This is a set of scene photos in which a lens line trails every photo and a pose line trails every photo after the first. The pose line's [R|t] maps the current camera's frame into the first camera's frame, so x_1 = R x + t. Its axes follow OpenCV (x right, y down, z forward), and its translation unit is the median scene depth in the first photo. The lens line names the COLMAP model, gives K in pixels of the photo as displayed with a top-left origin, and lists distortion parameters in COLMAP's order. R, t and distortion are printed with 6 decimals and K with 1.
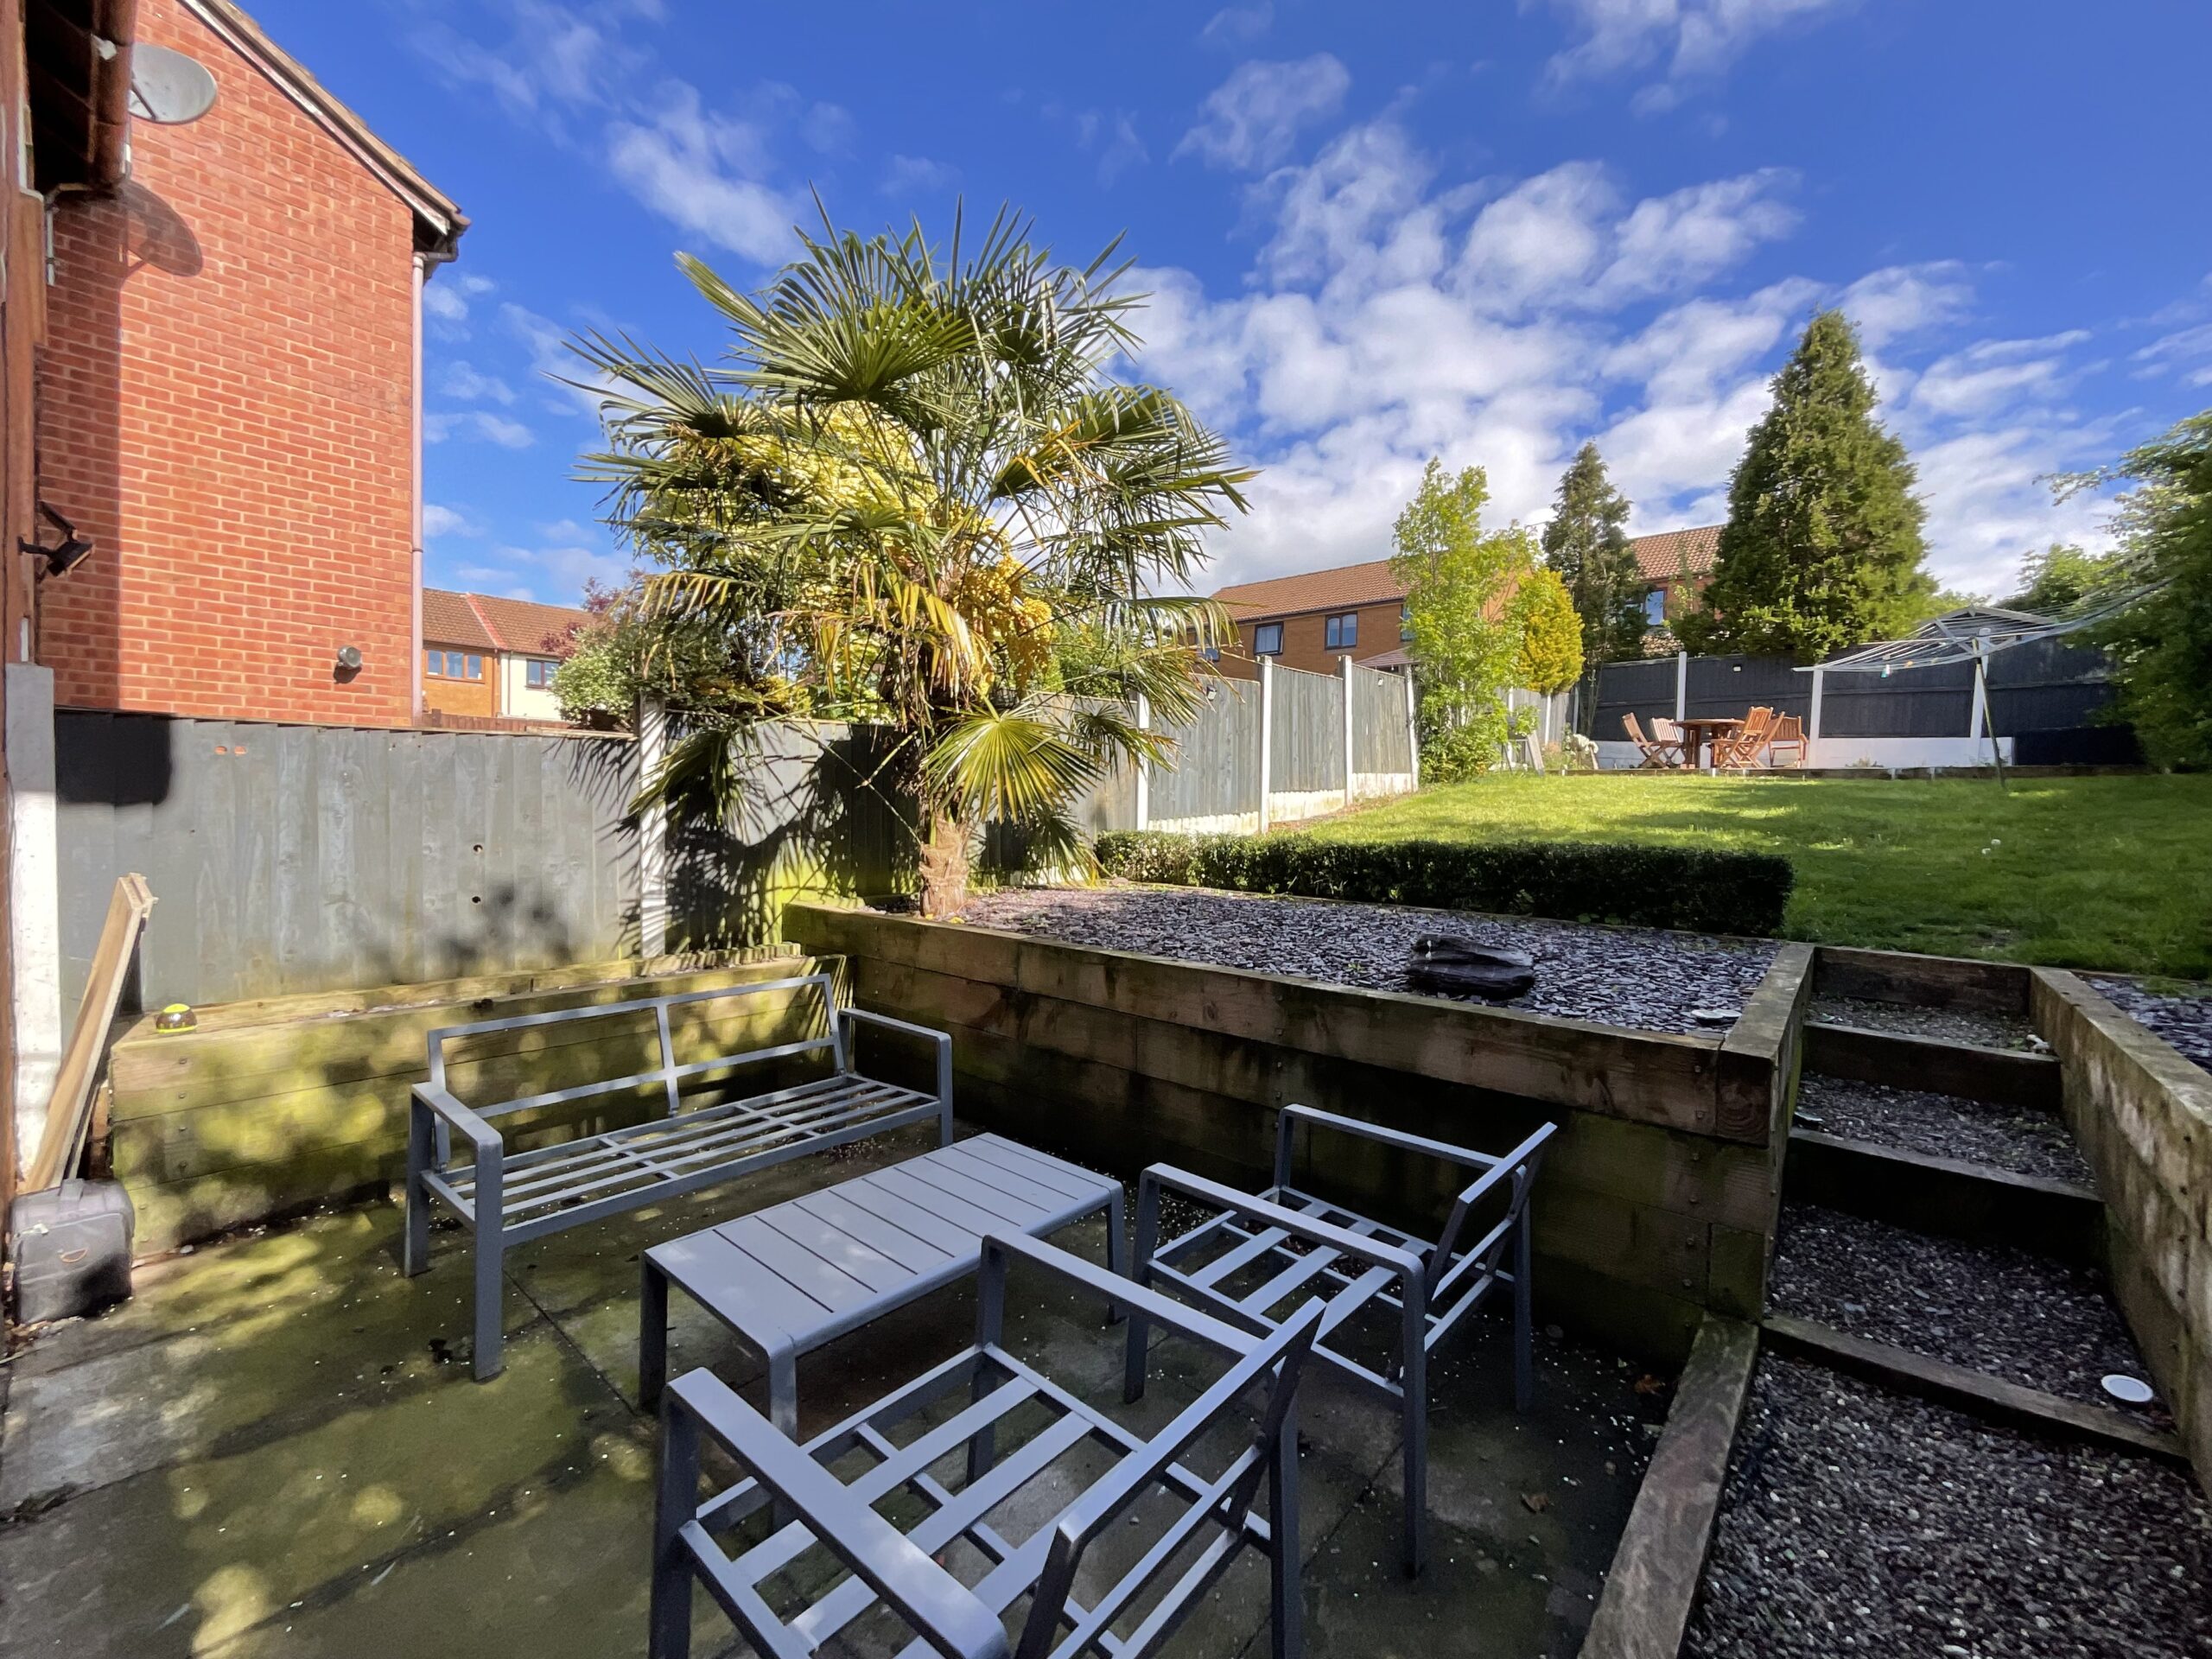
lens RADIAL K [[887.2, 0, 1102.3], [0, 887.2, 822.4], [0, 0, 1]] dist [-0.001126, -0.000055]
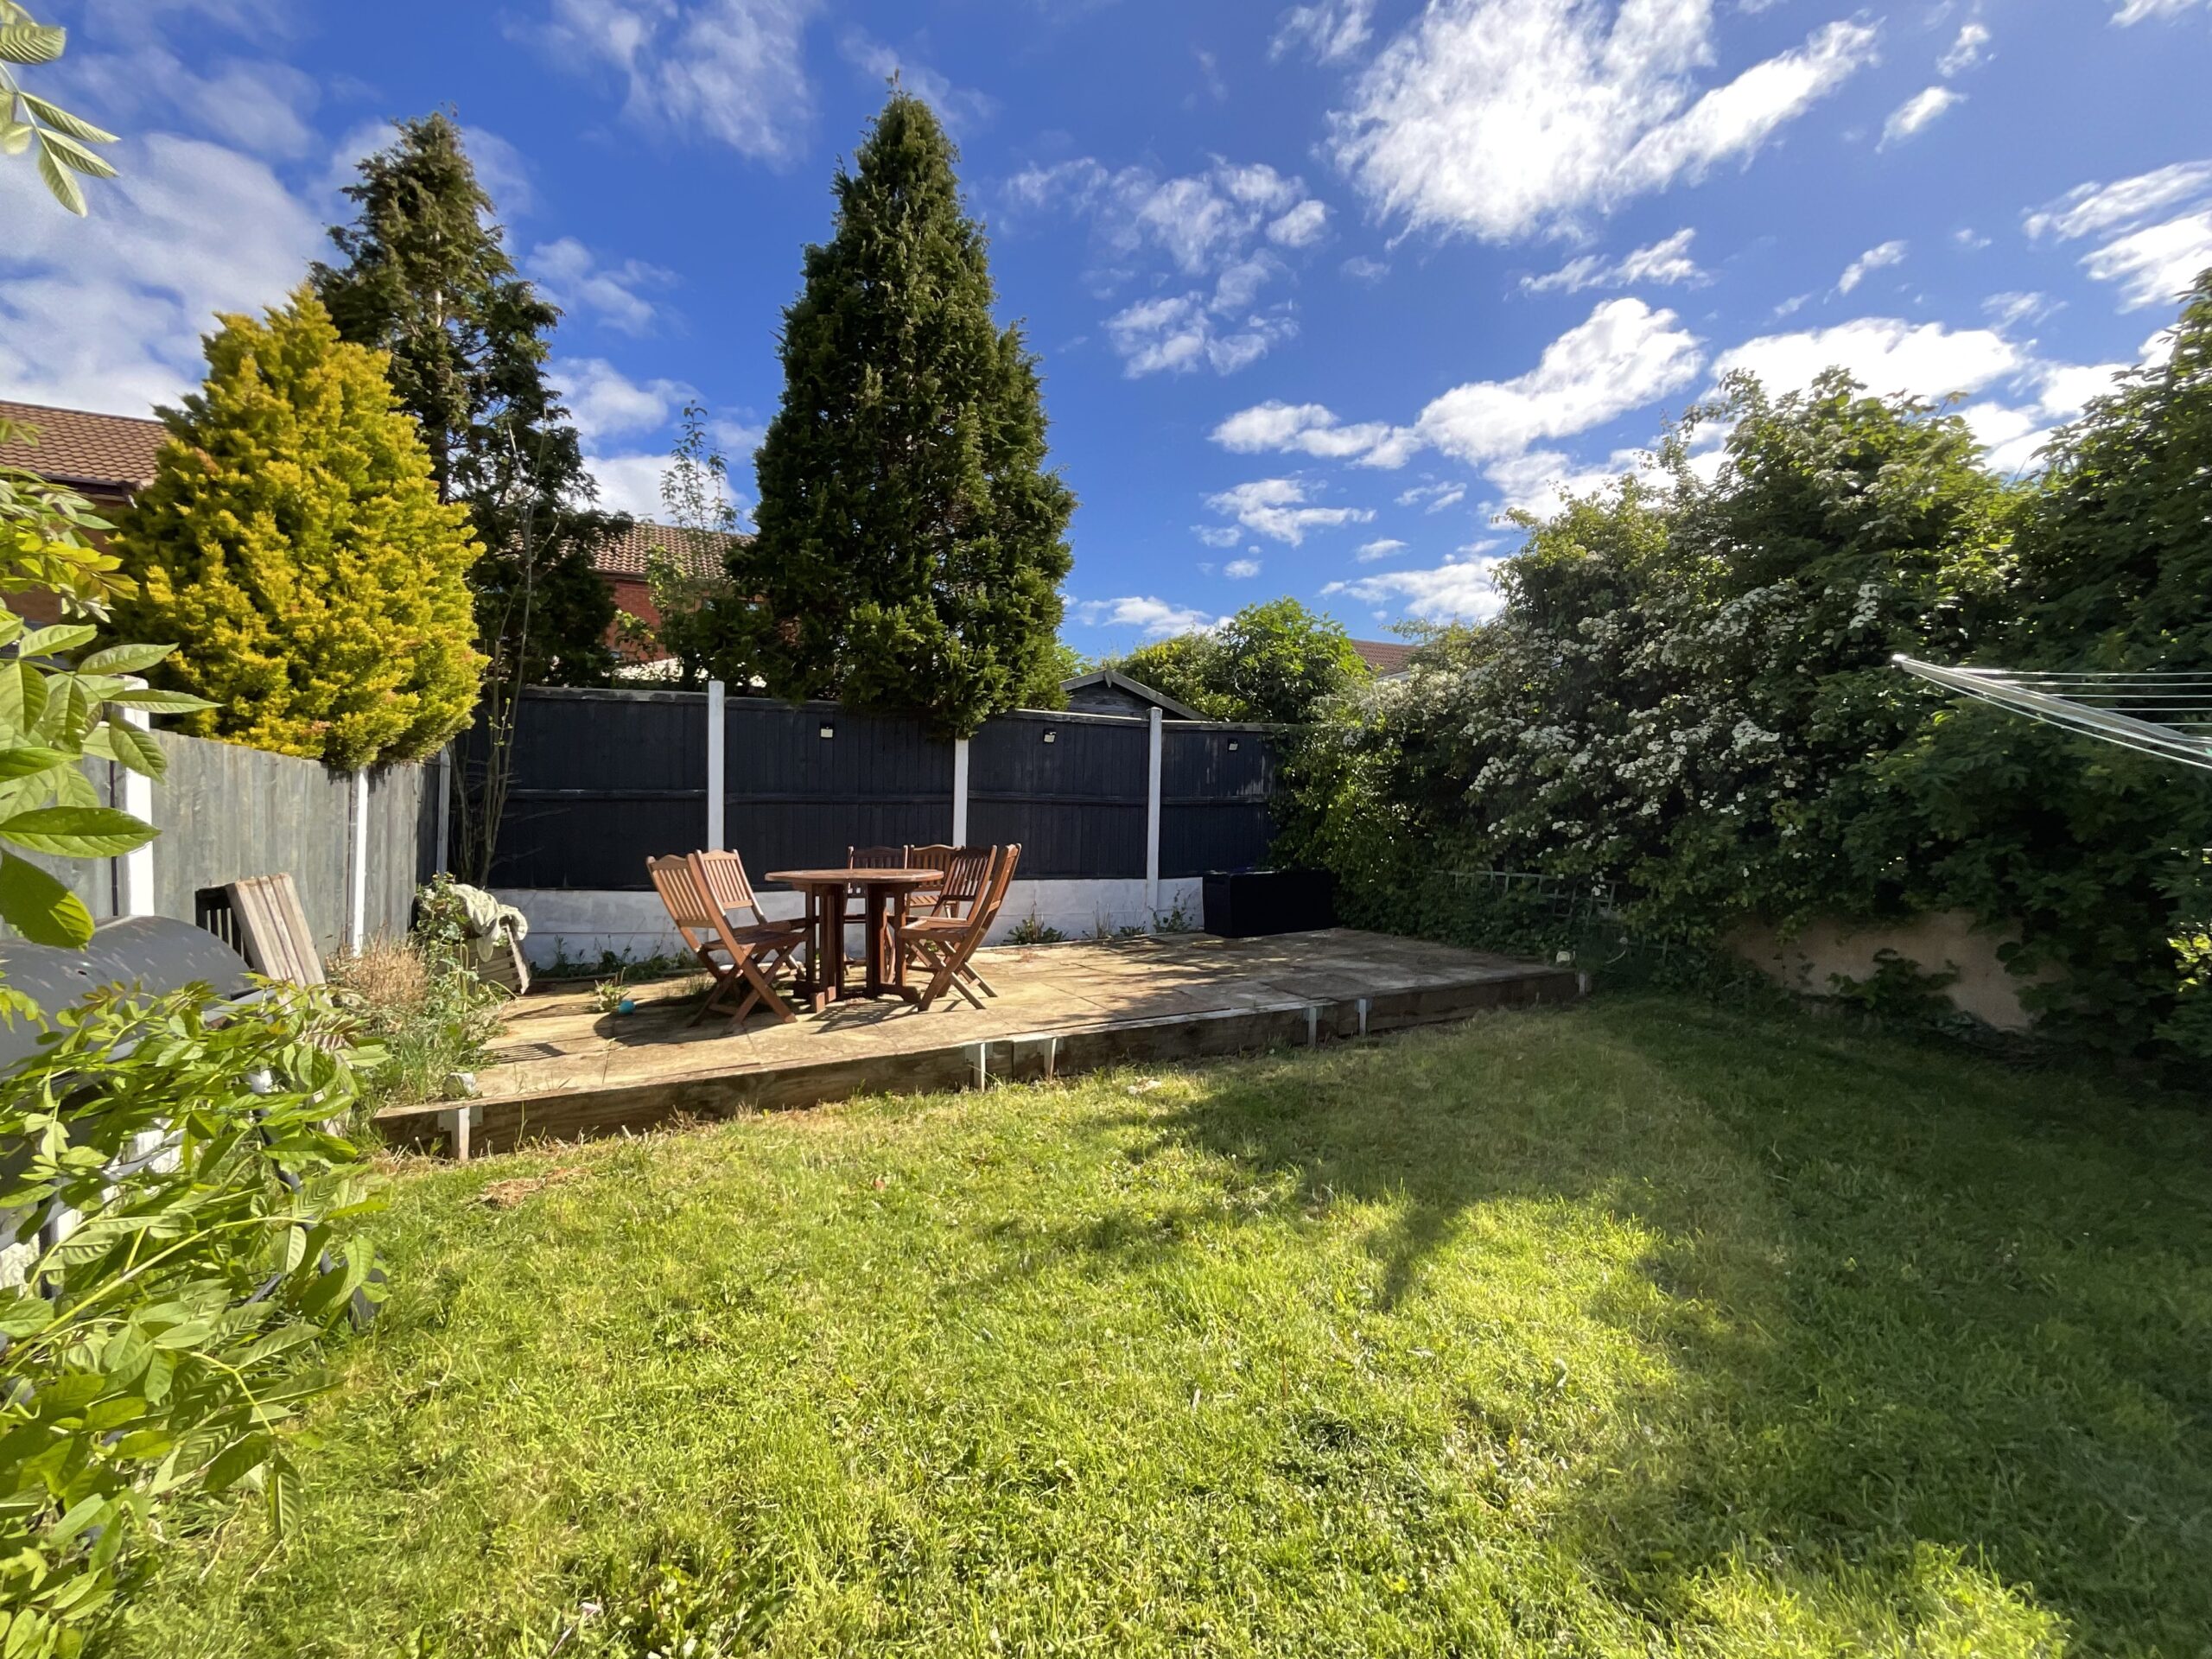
lens RADIAL K [[887.2, 0, 1102.3], [0, 887.2, 822.4], [0, 0, 1]] dist [-0.001126, -0.000055]
pose [[0.382815, -0.011402, 0.923755, 0.359673], [0.047765, 0.998831, -0.007466, -0.121463], [-0.922589, 0.046981, 0.382912, 0.728161]]
